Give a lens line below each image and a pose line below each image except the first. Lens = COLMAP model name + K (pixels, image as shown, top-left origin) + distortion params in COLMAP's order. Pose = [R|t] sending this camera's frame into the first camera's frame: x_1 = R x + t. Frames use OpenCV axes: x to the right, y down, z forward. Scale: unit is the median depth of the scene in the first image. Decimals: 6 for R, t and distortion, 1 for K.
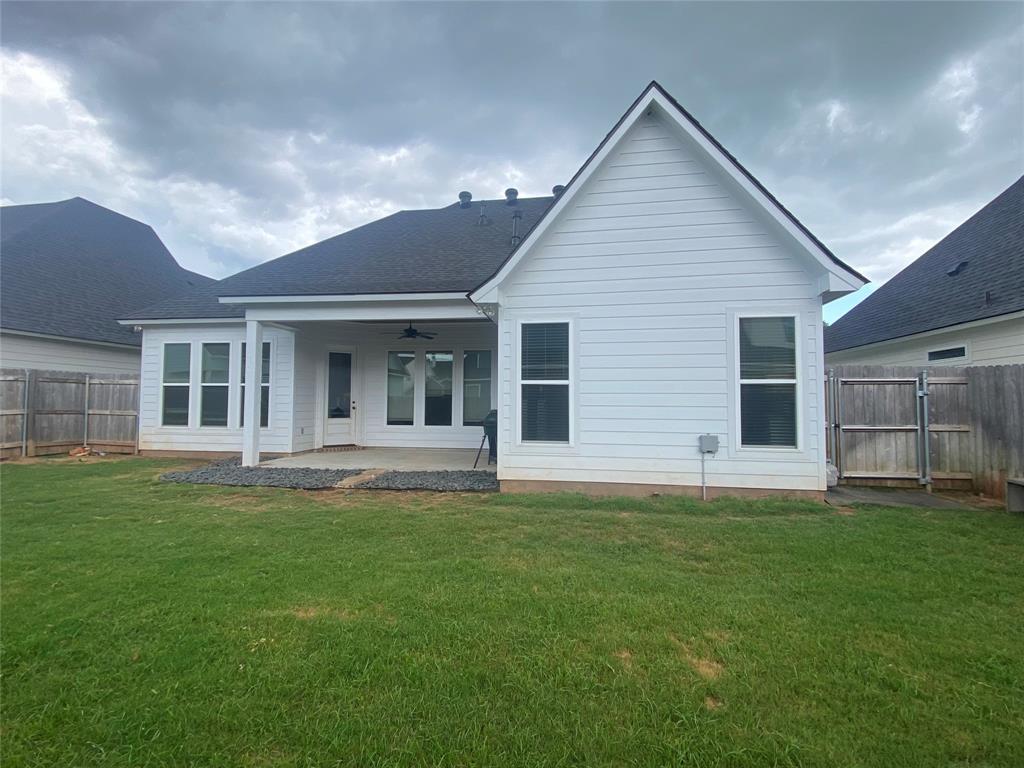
lens RADIAL K [[440.6, 0, 511.7], [0, 440.6, 389.0], [0, 0, 1]] dist [-0.000729, -0.015281]
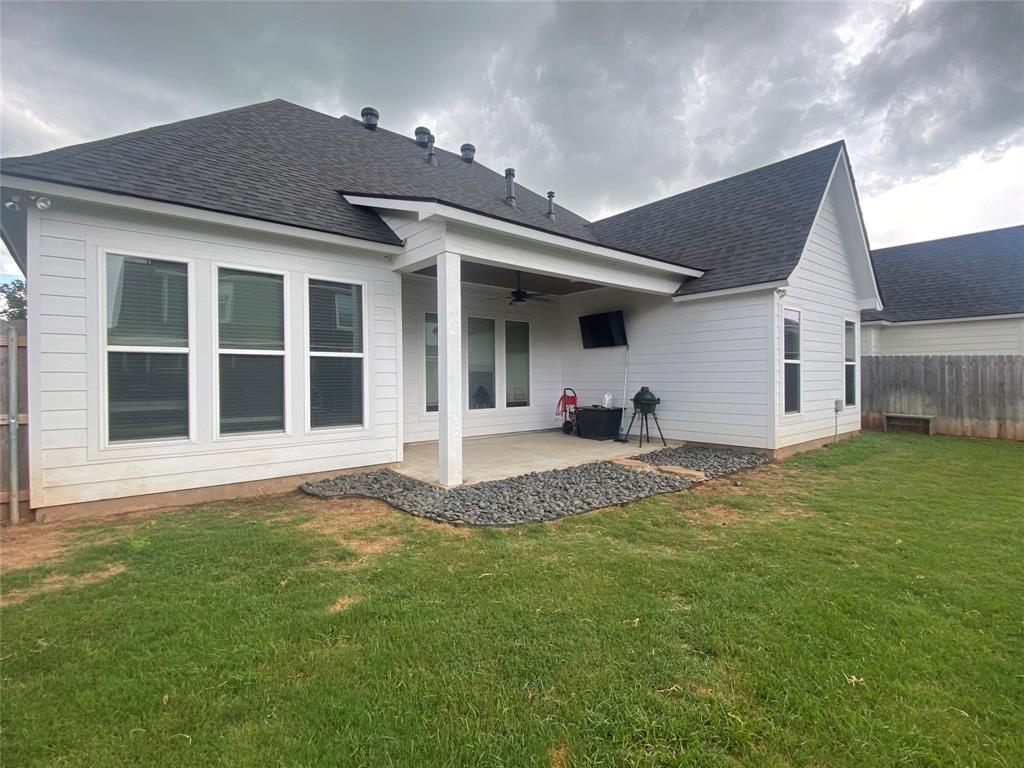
lens RADIAL K [[486.8, 0, 506.8], [0, 486.8, 380.1], [0, 0, 1]] dist [0.027975, -0.022548]
pose [[0.618464, -0.007214, 0.785780, -0.942361], [-0.022695, 0.999377, 0.027038, -0.000291], [-0.785485, -0.034555, 0.617915, 0.386896]]
